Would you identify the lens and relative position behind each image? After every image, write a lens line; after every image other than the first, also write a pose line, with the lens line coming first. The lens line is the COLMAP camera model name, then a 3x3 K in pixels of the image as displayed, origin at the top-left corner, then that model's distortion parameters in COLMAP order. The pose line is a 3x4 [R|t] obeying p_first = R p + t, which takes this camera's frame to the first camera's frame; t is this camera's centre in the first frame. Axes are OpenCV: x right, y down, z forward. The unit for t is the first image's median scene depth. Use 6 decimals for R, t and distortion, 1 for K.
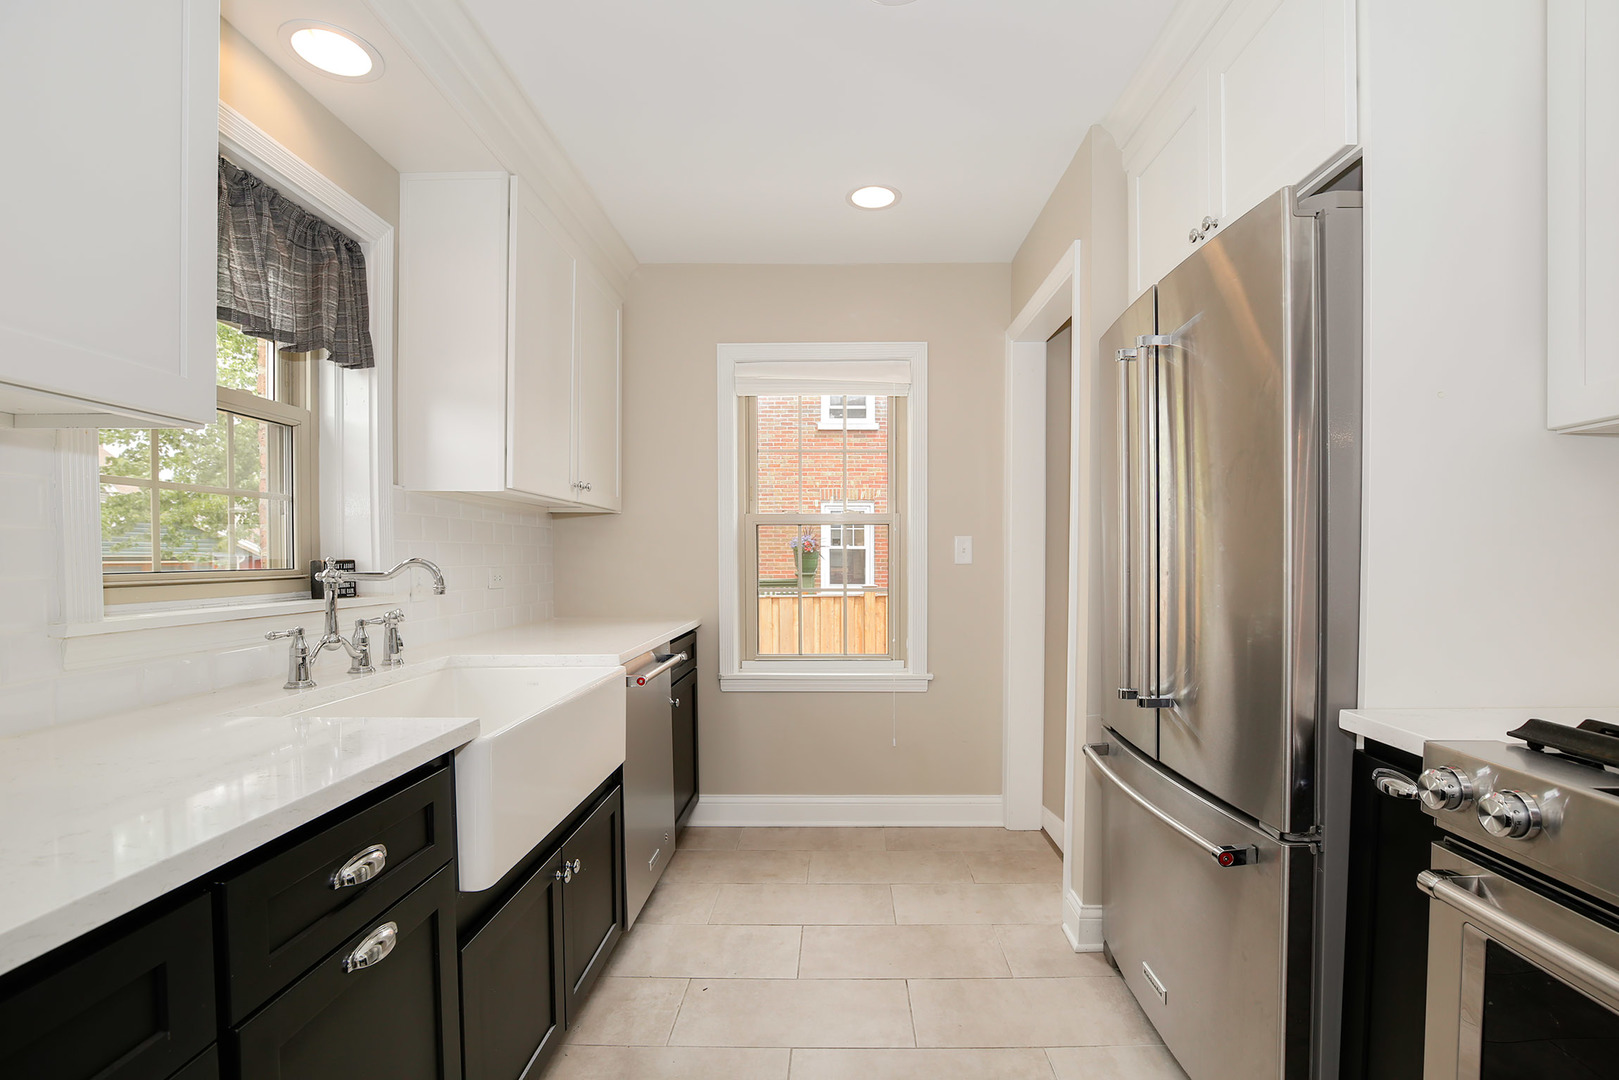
lens RADIAL K [[751.5, 0, 825.4], [0, 751.5, 573.4], [0, 0, 1]] dist [-0.031792, 0.004733]
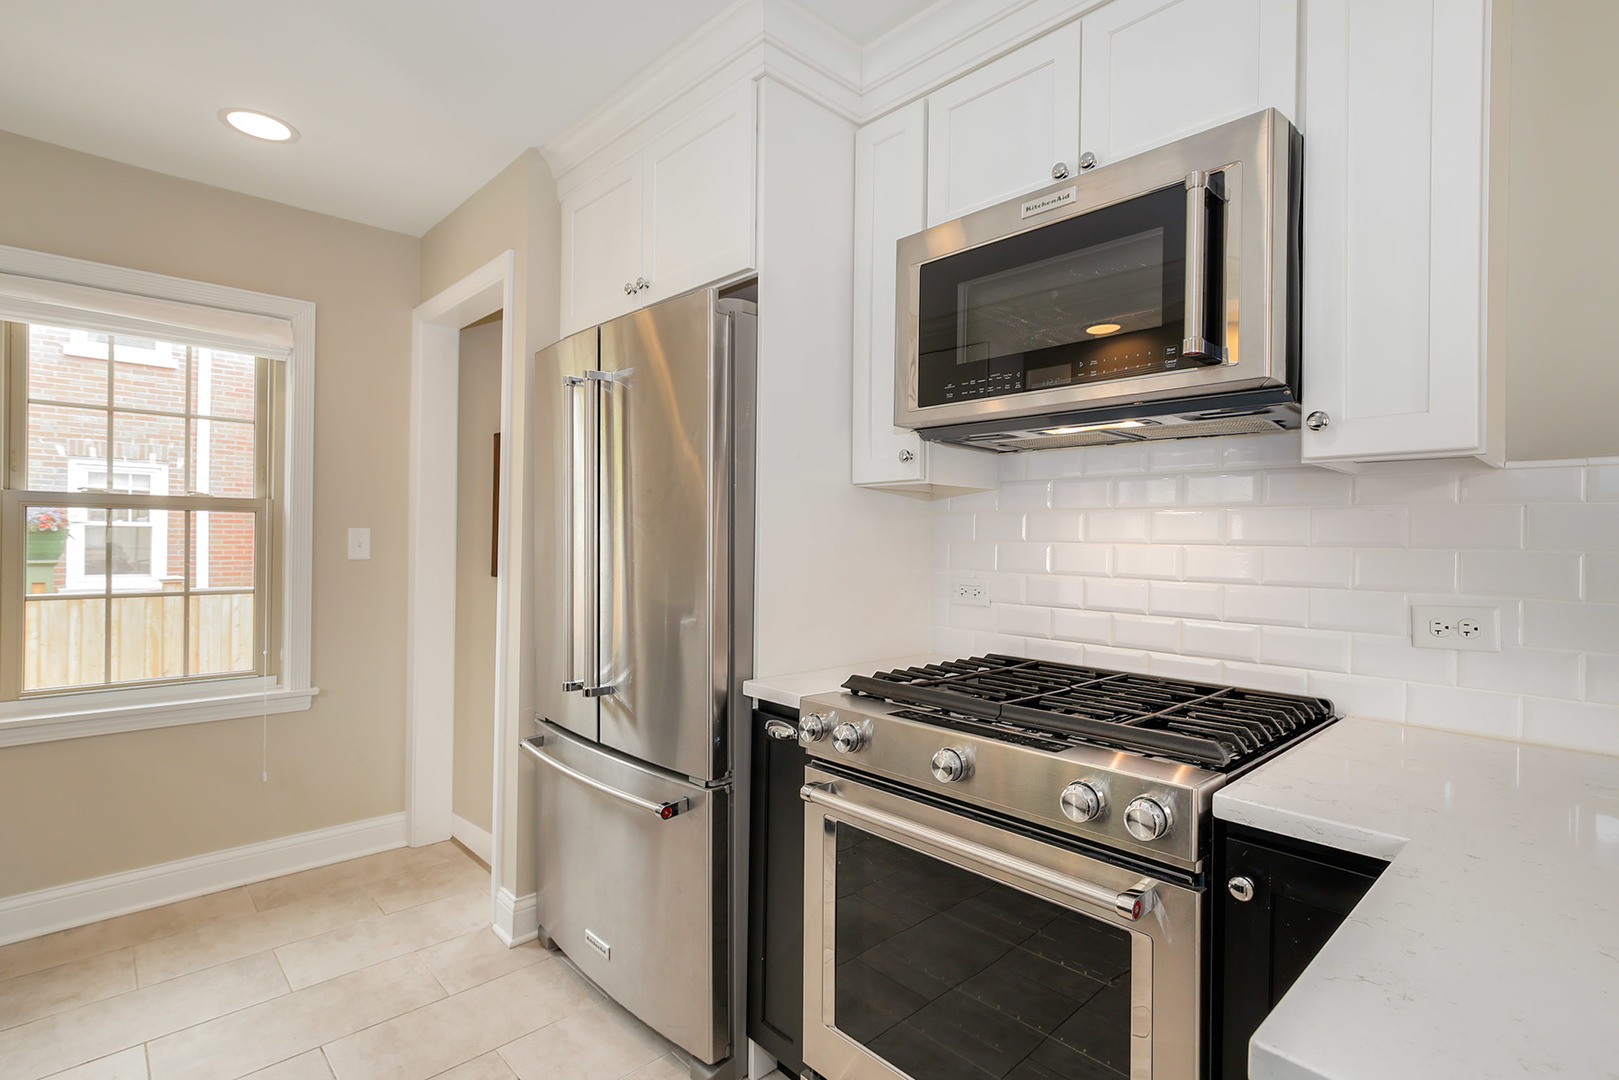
lens RADIAL K [[786.6, 0, 809.2], [0, 786.6, 539.6], [0, 0, 1]] dist [0.009715, 0.002019]
pose [[0.725914, 0.006447, 0.687755, -0.145459], [0.006117, 0.999856, -0.015829, -0.035703], [-0.687758, 0.015698, 0.725770, -0.092270]]
